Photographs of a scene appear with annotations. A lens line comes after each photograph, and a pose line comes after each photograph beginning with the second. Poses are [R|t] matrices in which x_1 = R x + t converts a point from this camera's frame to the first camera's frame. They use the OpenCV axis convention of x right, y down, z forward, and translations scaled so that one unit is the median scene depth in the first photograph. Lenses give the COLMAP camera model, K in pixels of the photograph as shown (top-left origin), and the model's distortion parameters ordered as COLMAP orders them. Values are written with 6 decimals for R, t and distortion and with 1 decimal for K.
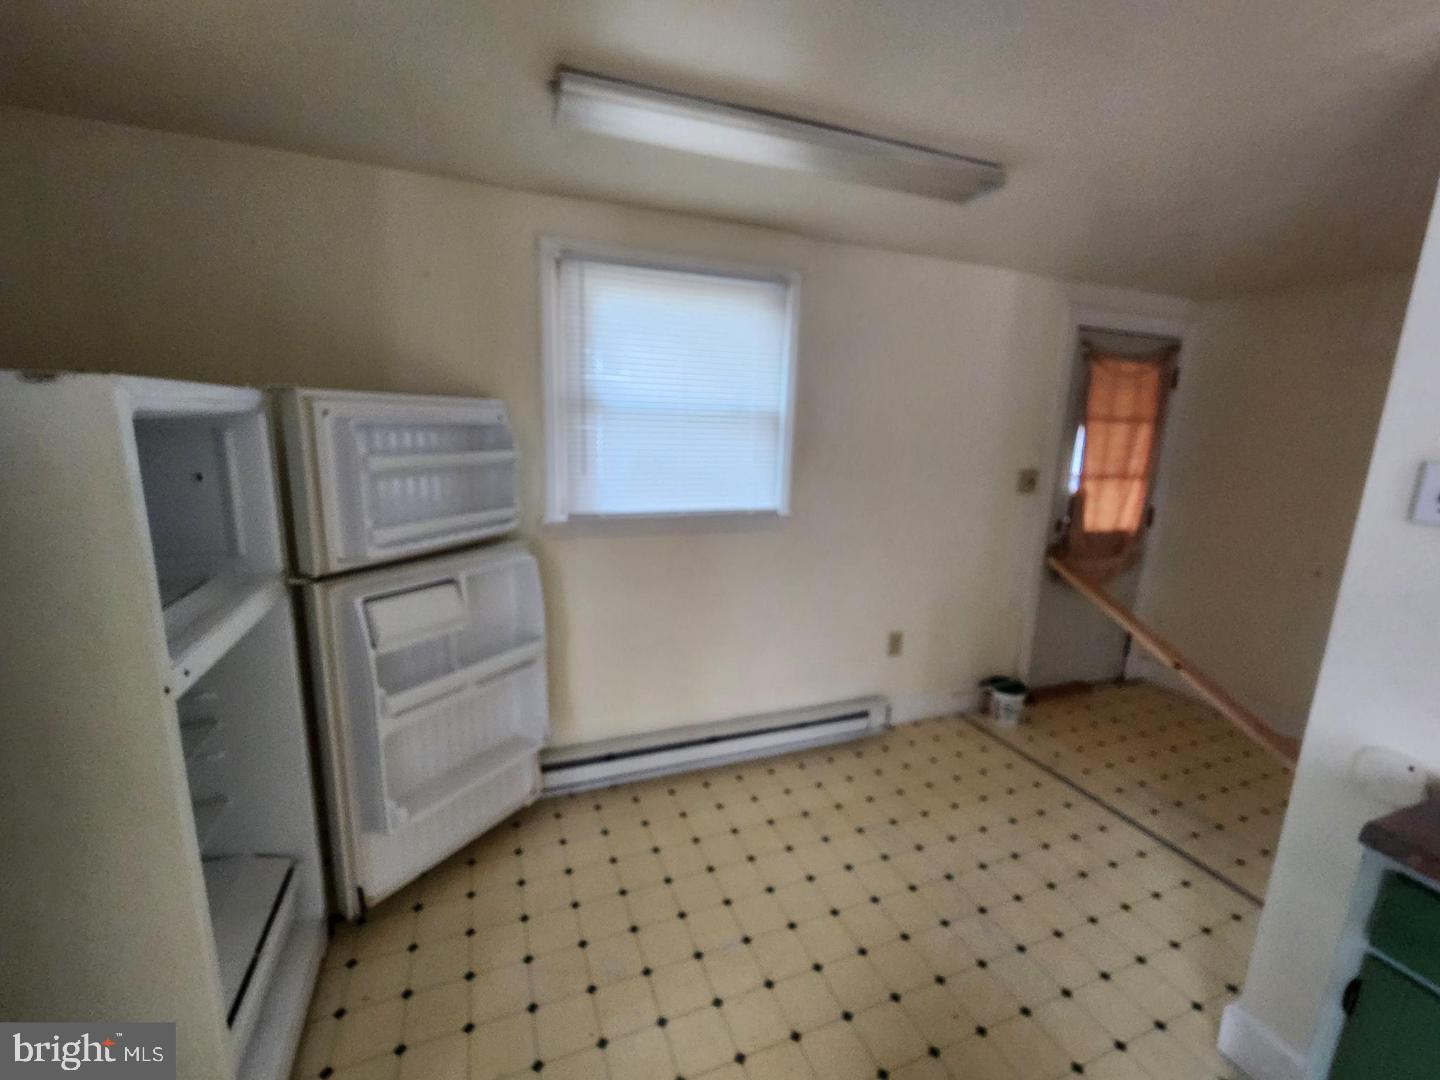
lens RADIAL K [[591.2, 0, 719.3], [0, 591.2, 539.0], [0, 0, 1]] dist [-0.002778, 0.000740]
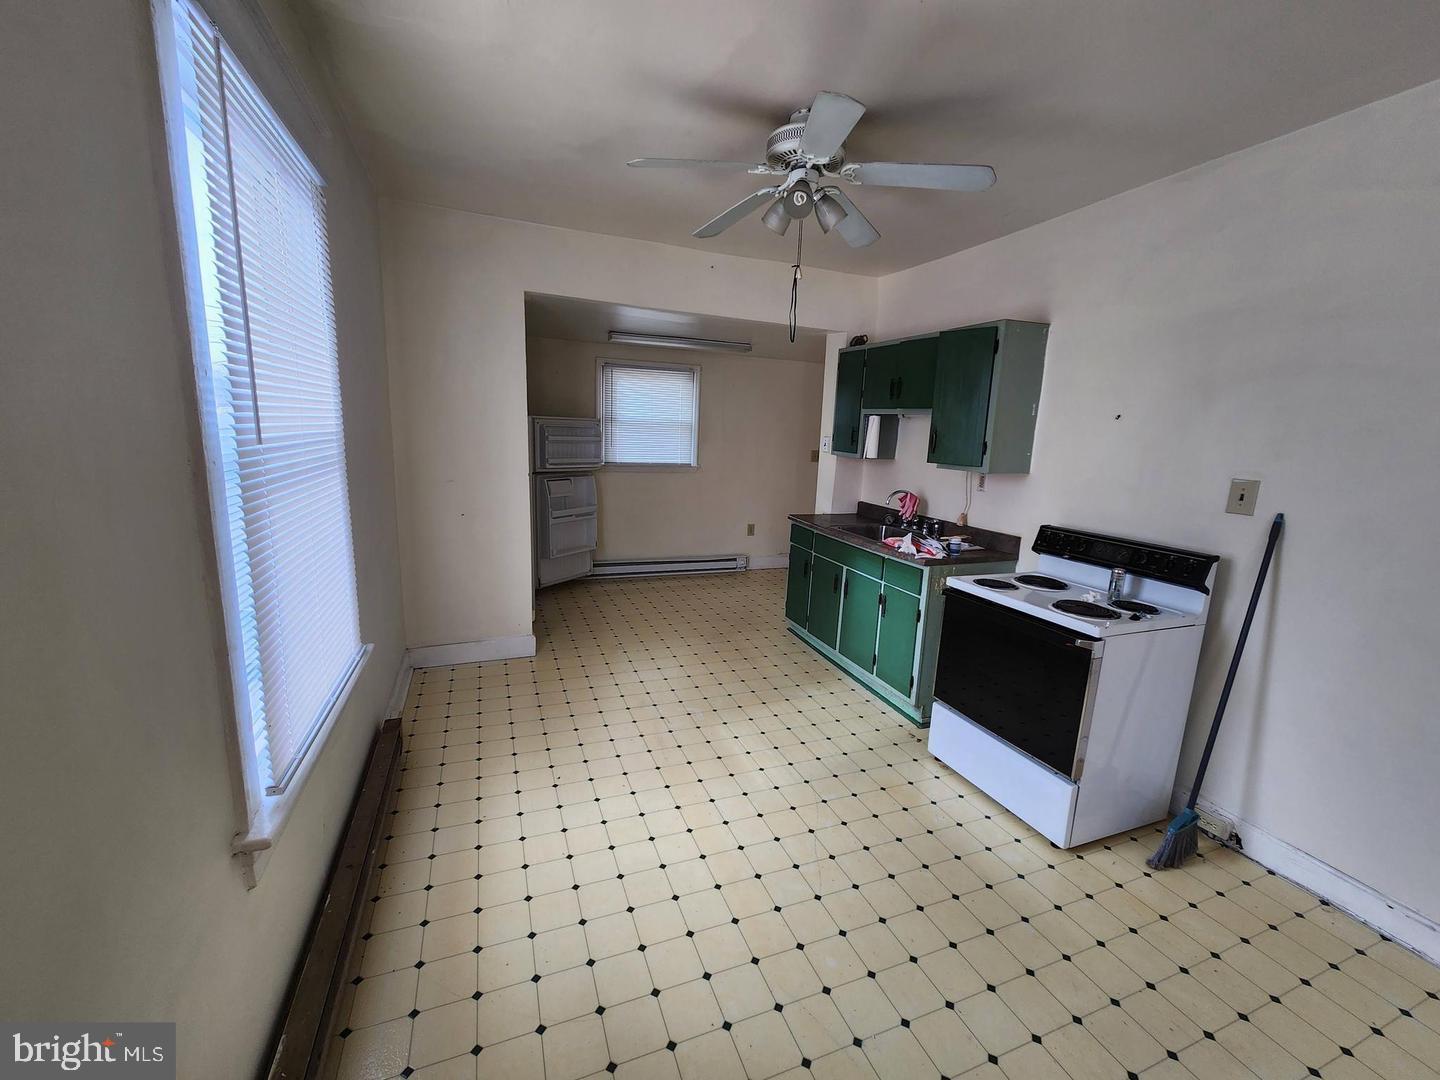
lens RADIAL K [[591.2, 0, 715.1], [0, 591.2, 536.5], [0, 0, 1]] dist [-0.002778, 0.000740]
pose [[0.999914, 0.008434, -0.010084, 0.236395], [-0.008624, 0.999782, -0.018990, 0.305906], [0.009922, 0.019075, 0.999769, -1.468745]]
